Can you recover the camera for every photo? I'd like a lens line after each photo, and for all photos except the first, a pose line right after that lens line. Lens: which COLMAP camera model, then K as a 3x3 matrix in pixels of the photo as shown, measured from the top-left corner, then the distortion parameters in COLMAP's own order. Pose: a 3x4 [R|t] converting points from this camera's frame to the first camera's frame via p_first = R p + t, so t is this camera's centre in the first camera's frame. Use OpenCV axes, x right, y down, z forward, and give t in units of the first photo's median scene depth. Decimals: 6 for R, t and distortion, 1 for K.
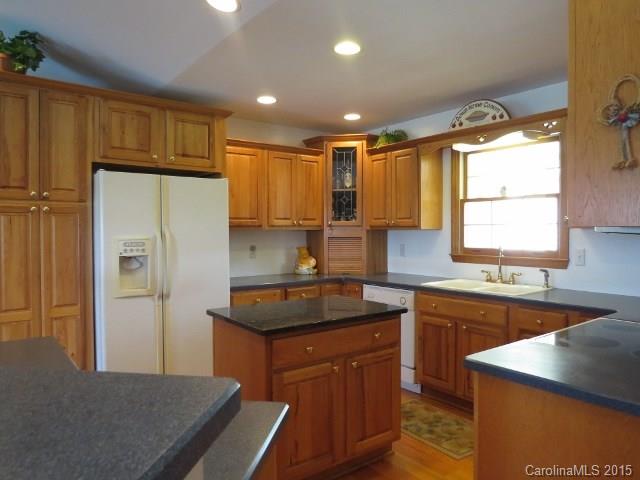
lens RADIAL K [[454.8, 0, 321.1], [0, 454.8, 239.7], [0, 0, 1]] dist [-0.036318, 0.004243]
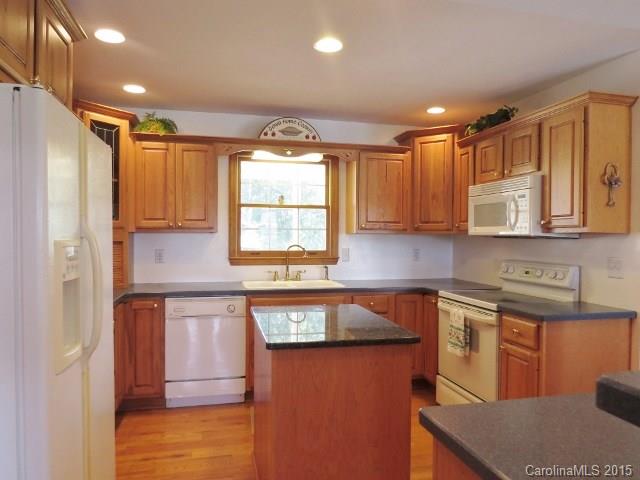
lens RADIAL K [[454.8, 0, 321.4], [0, 454.8, 240.3], [0, 0, 1]] dist [-0.036318, 0.004243]
pose [[0.405672, -0.005531, 0.914002, -0.602281], [0.008940, 0.999958, 0.002084, -0.007328], [-0.913975, 0.007325, 0.405705, 0.449879]]
